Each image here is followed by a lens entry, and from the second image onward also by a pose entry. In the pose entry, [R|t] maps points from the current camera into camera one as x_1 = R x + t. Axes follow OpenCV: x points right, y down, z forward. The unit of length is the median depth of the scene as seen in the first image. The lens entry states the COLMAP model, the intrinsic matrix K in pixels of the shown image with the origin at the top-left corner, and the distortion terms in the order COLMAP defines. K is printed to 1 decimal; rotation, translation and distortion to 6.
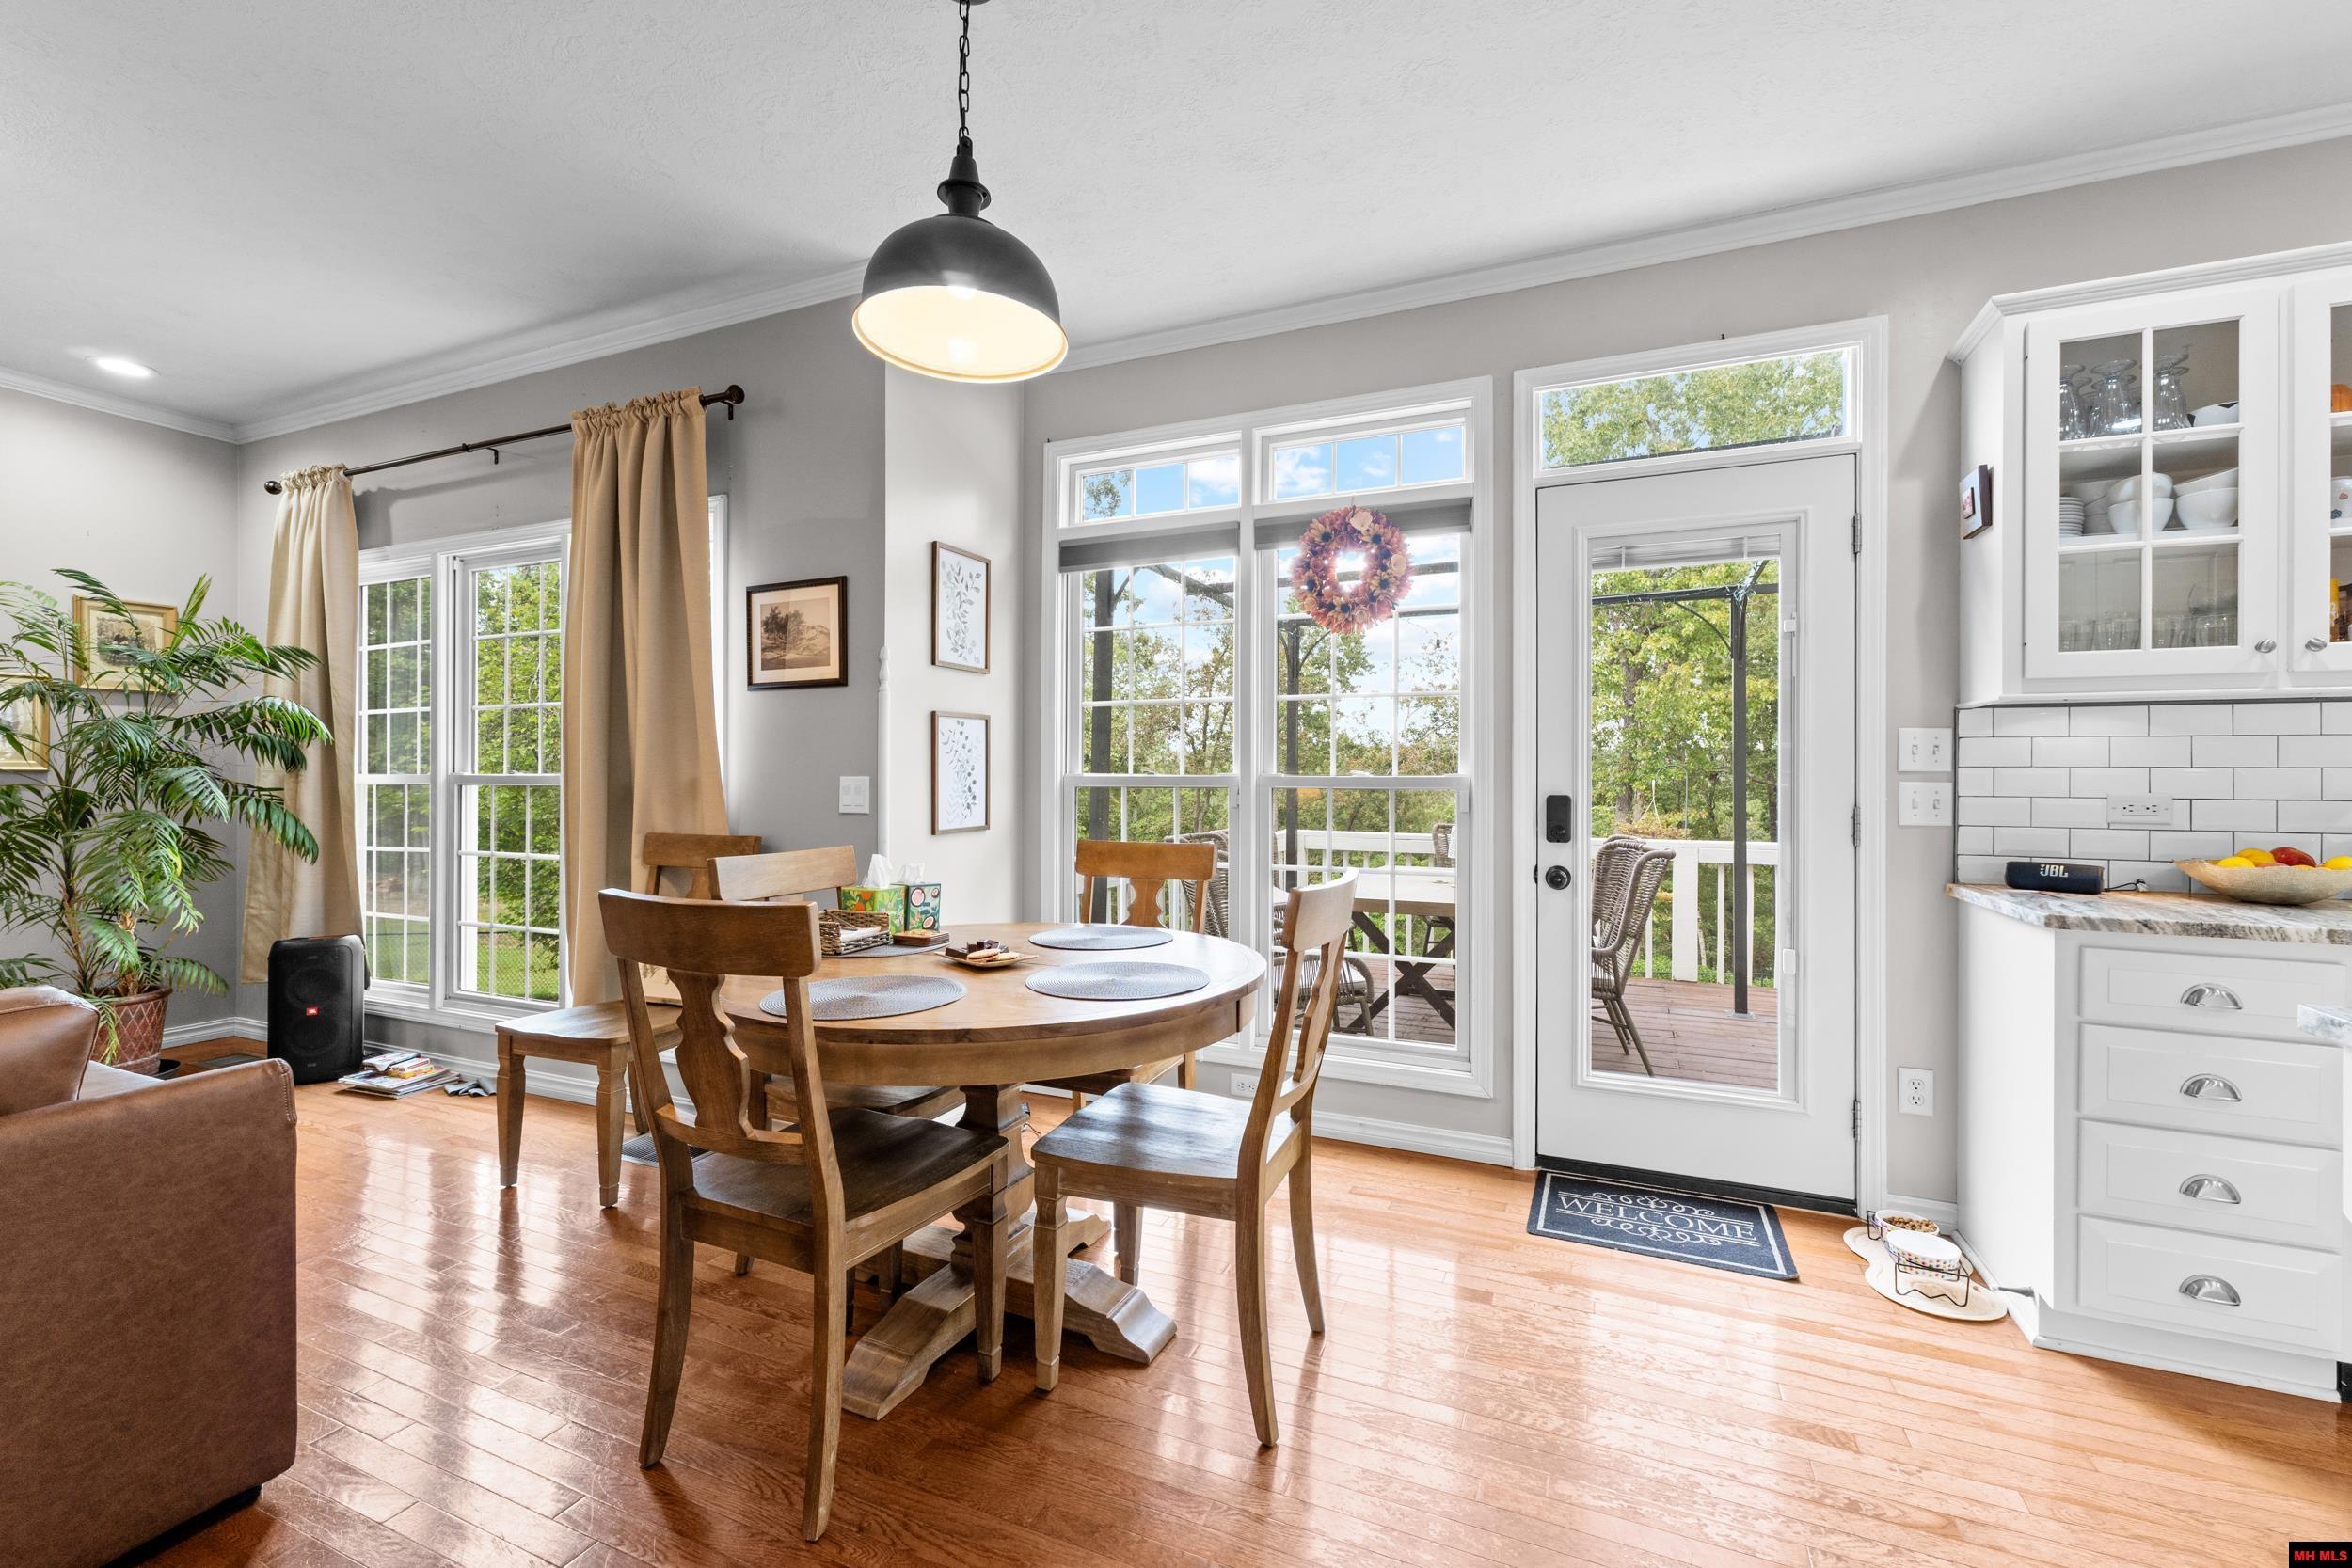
lens RADIAL K [[991.6, 0, 1176.0], [0, 991.6, 784.0], [0, 0, 1]] dist [-0.002057, -0.000277]
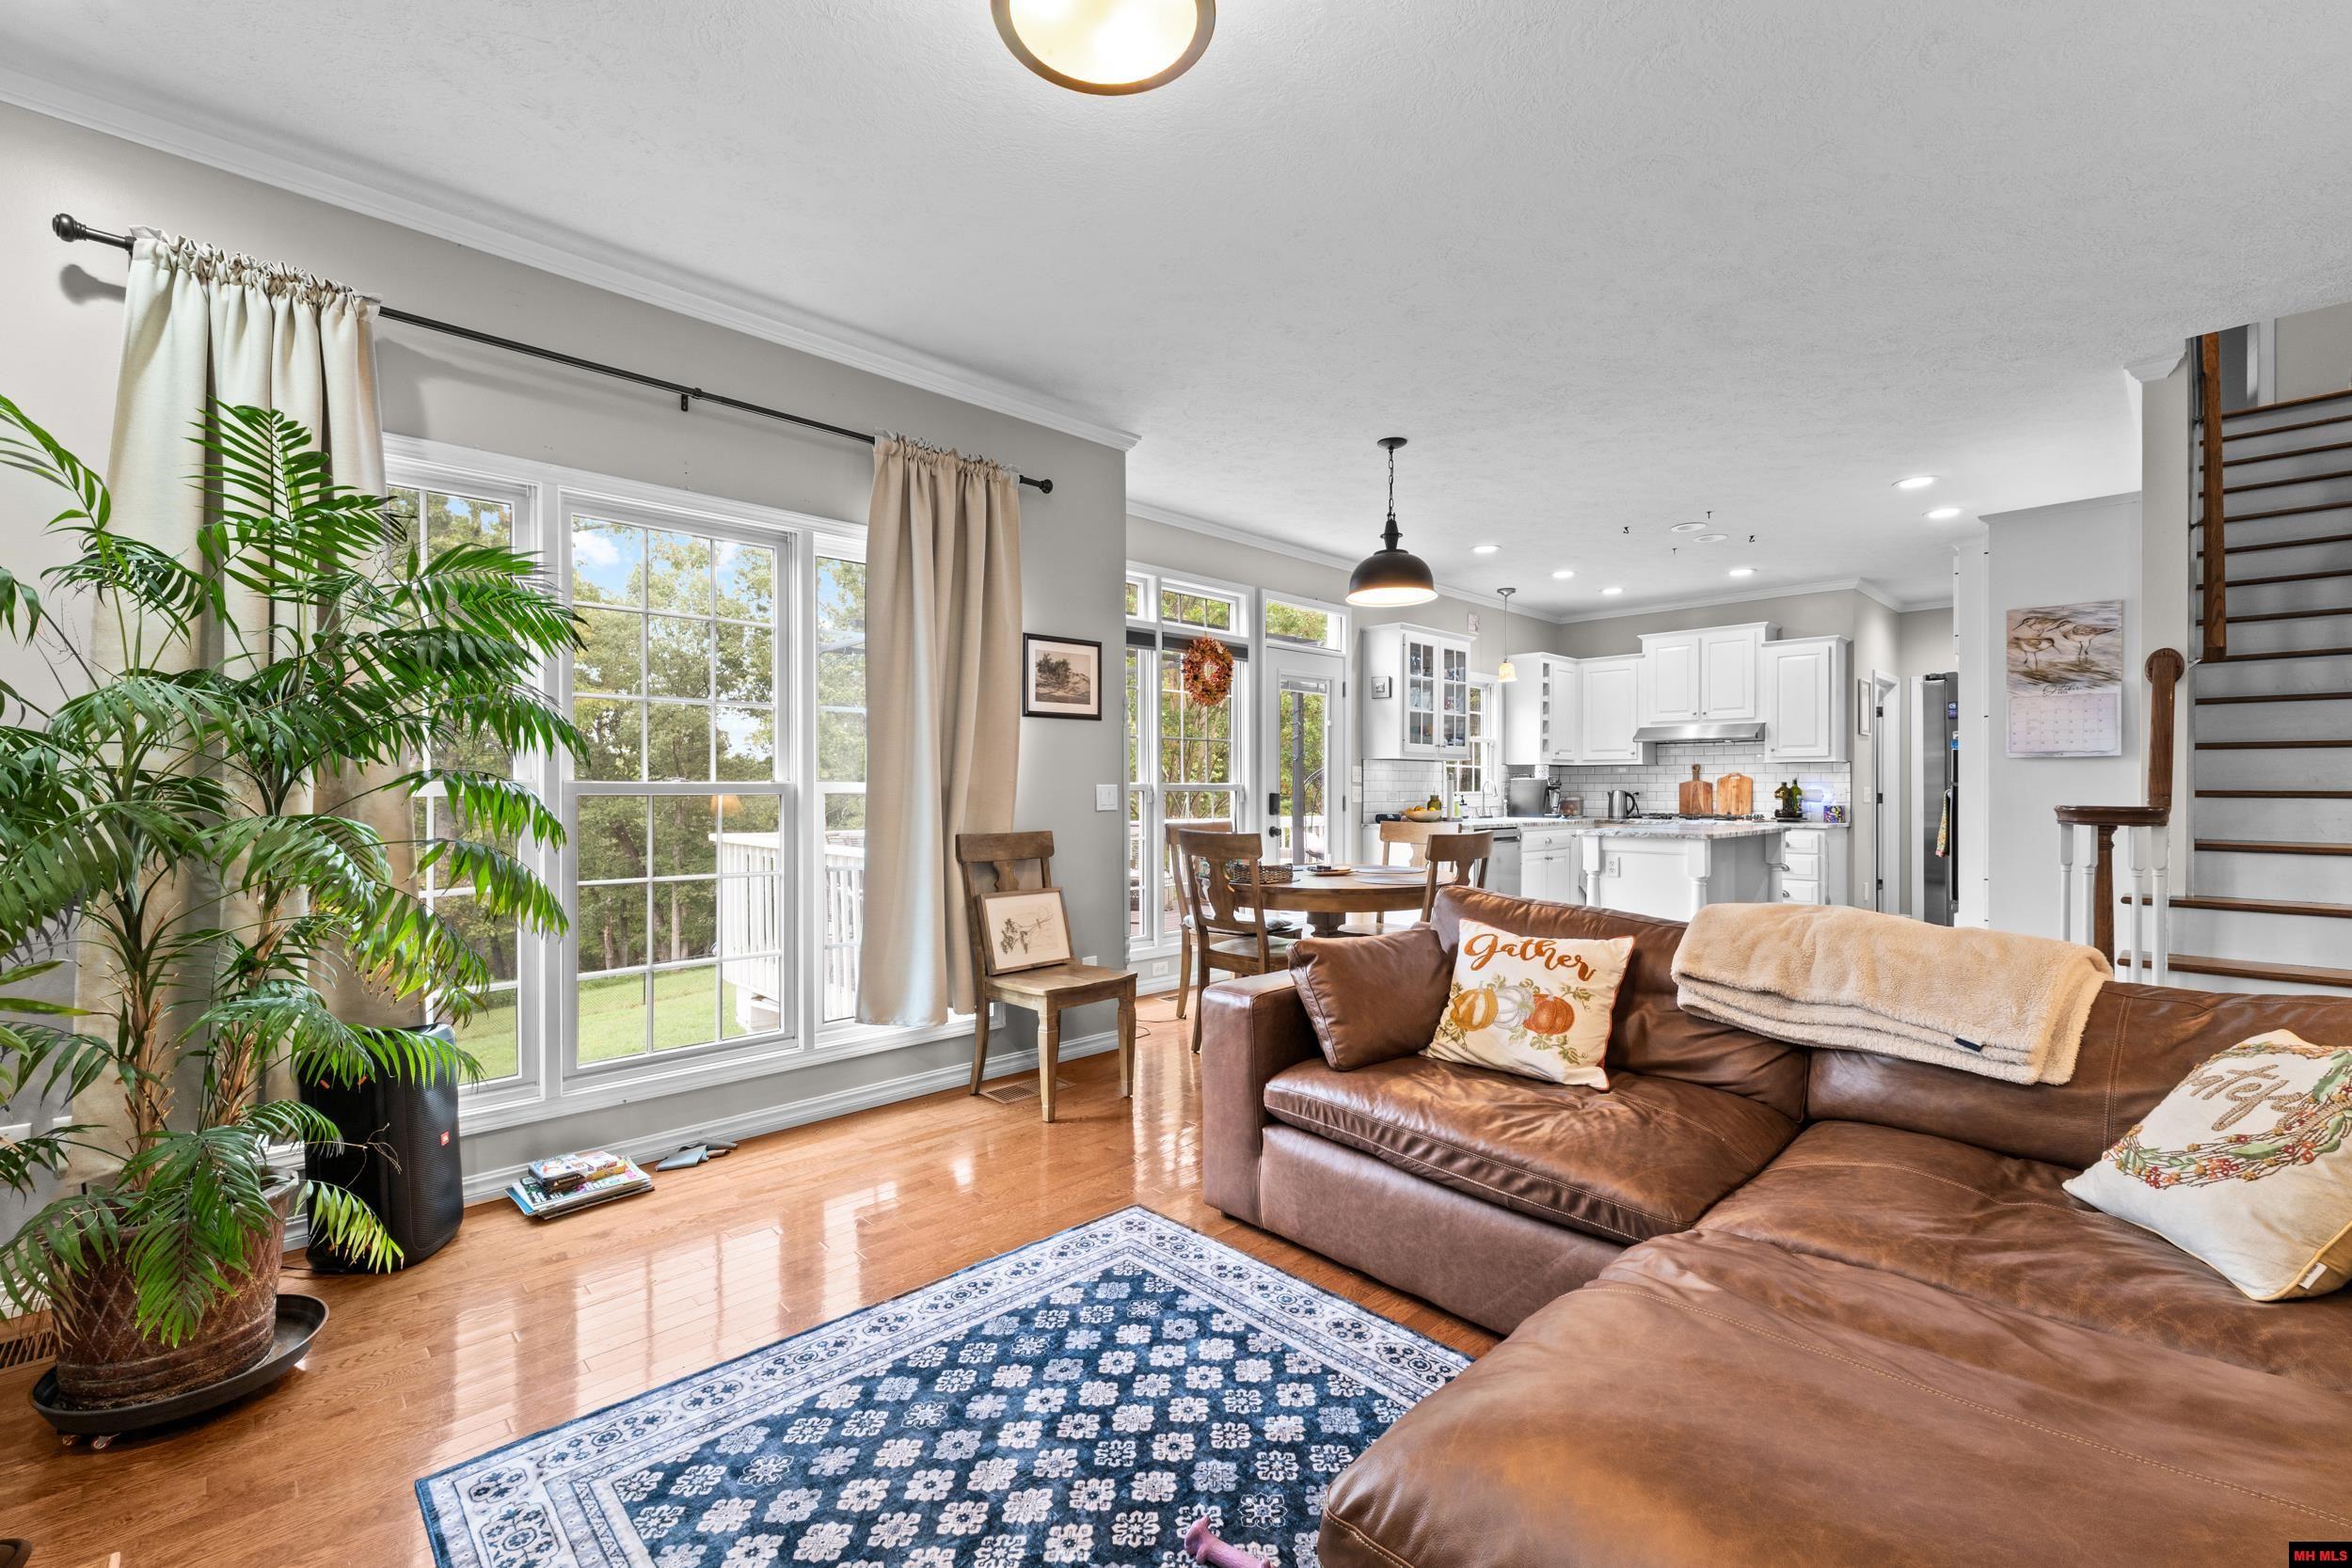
lens RADIAL K [[991.6, 0, 1176.0], [0, 991.6, 784.0], [0, 0, 1]] dist [-0.002057, -0.000277]
pose [[0.376378, -0.002147, 0.926464, -1.581504], [0.001256, 0.999998, 0.001807, -0.010455], [-0.926465, 0.000483, 0.376379, 0.363428]]
